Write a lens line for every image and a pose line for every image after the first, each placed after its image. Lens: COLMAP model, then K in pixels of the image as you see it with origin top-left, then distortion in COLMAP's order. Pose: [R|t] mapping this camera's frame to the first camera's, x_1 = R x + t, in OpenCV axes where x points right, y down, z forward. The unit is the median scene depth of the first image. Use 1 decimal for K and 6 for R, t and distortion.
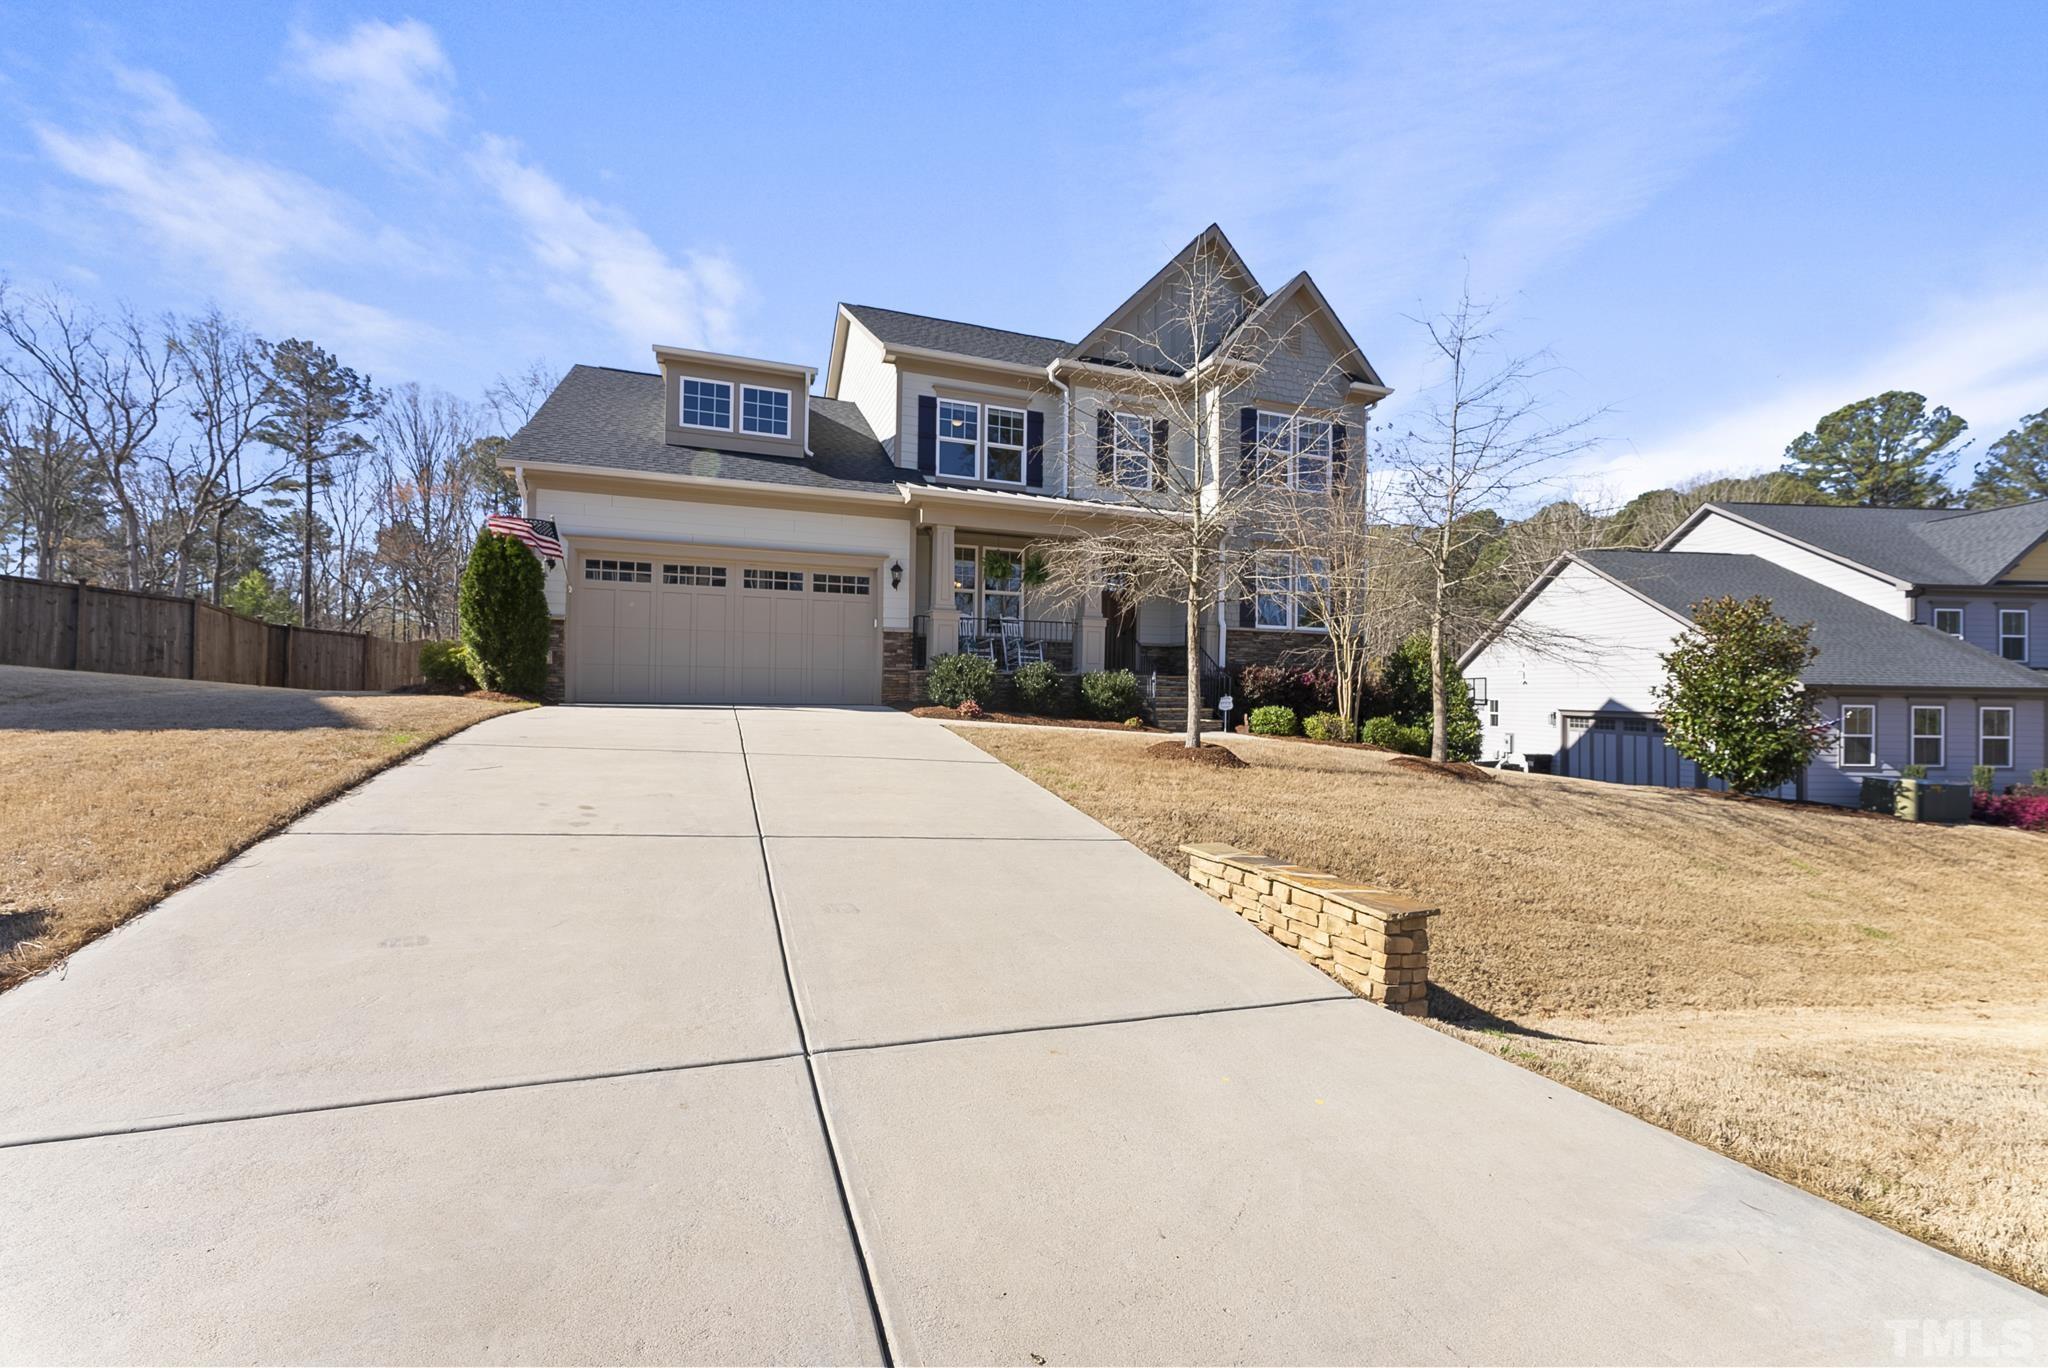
lens RADIAL K [[827.2, 0, 1024.7], [0, 827.2, 691.5], [0, 0, 1]] dist [0.013468, 0.000386]
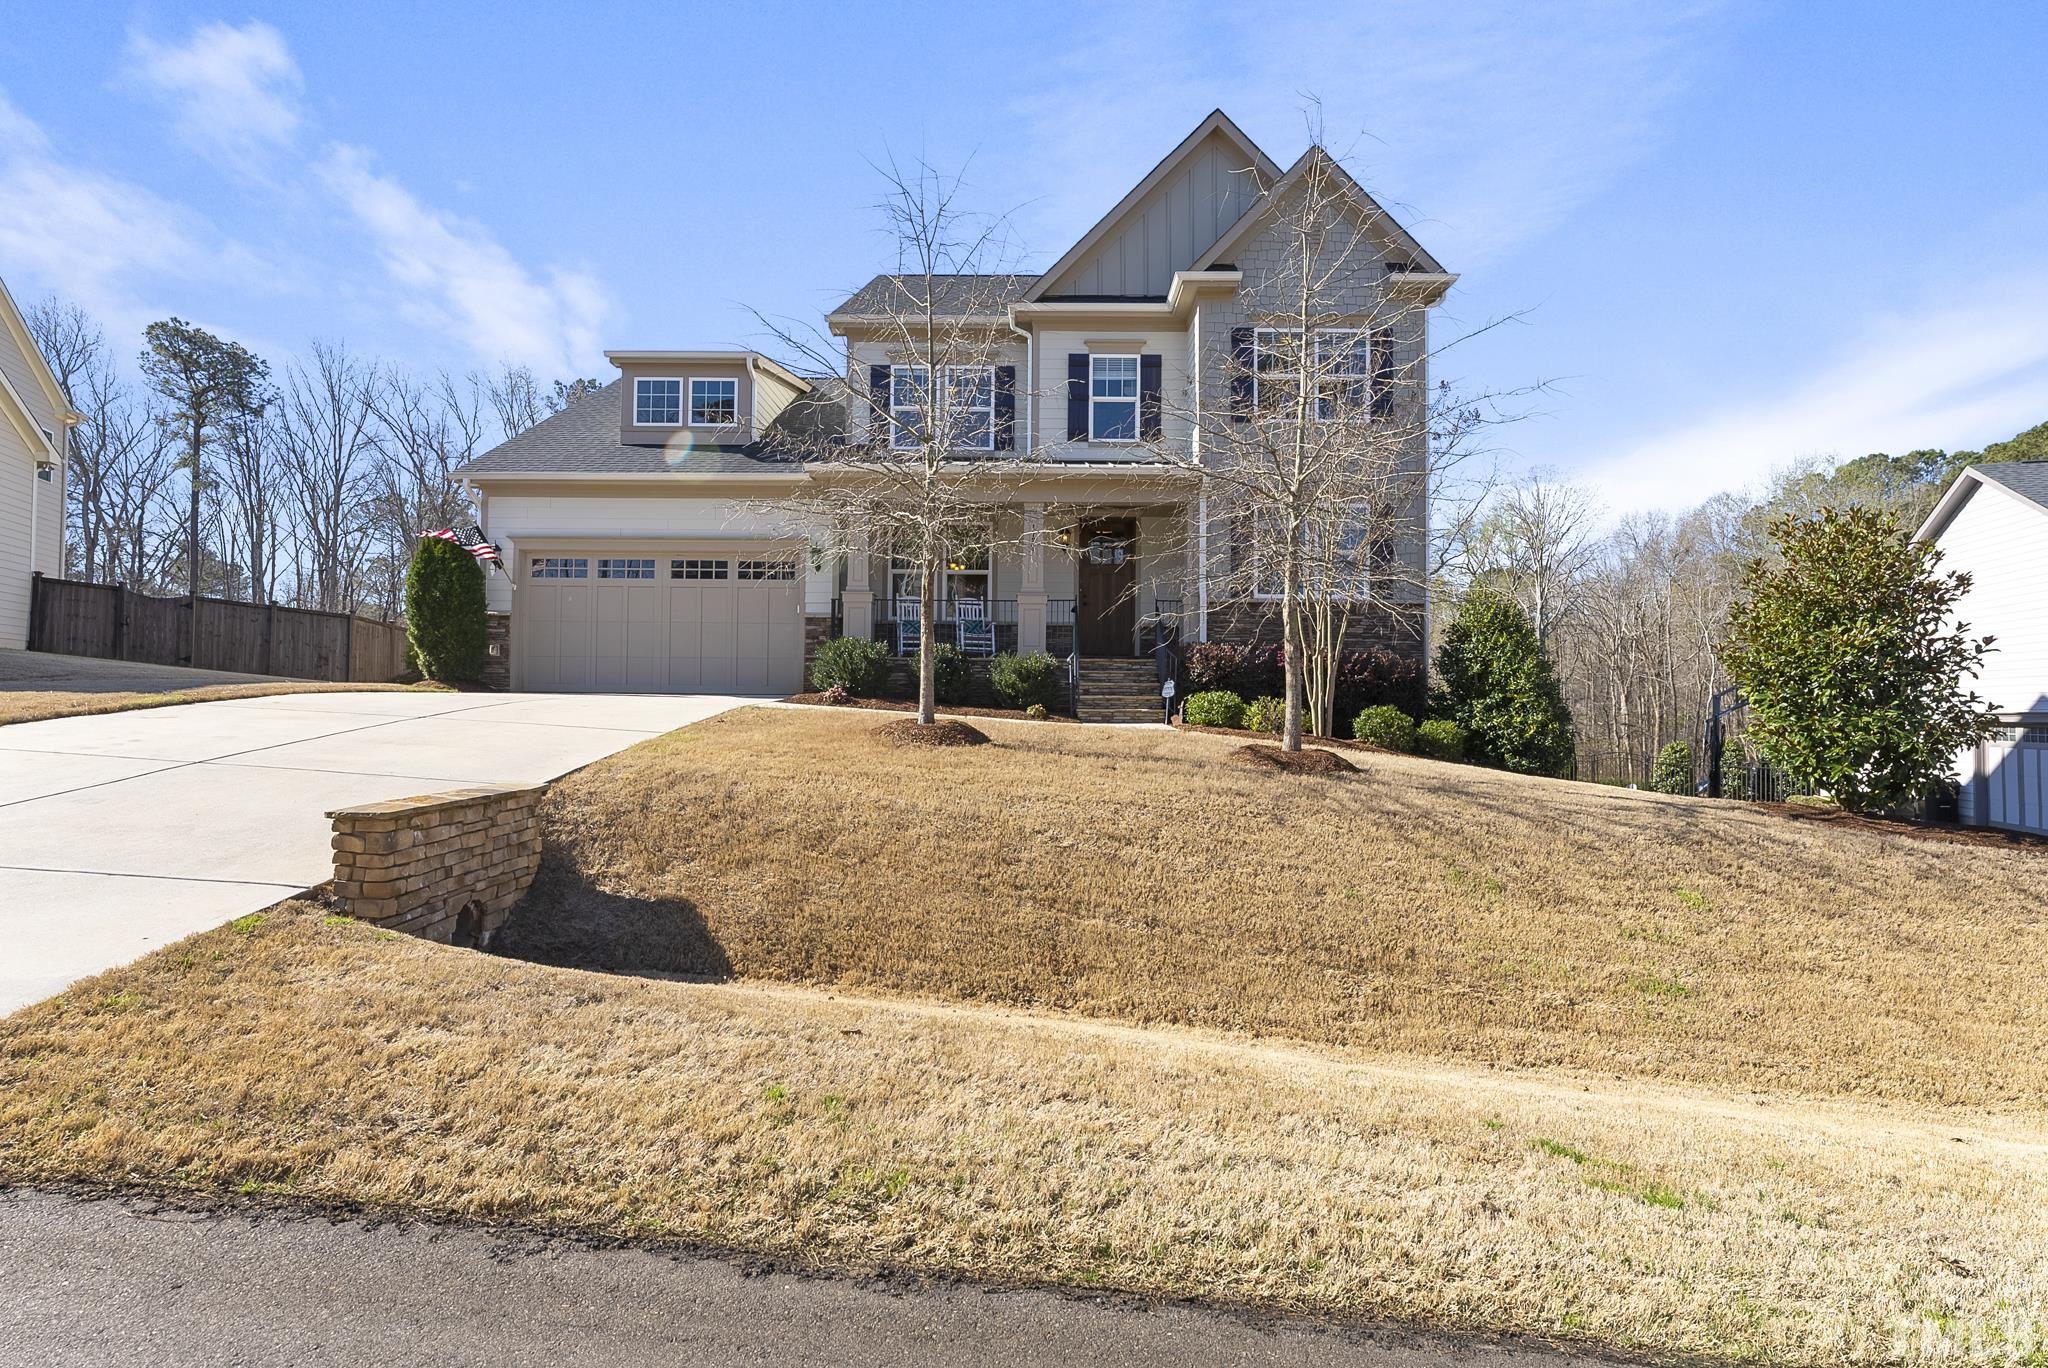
lens RADIAL K [[1032.4, 0, 1023.8], [0, 1032.4, 677.1], [0, 0, 1]] dist [0.018891, -0.000031]
pose [[0.929458, -0.016468, -0.368559, 0.493068], [0.003351, 0.999339, -0.036200, 0.039308], [0.368912, 0.032412, 0.928899, -0.007154]]
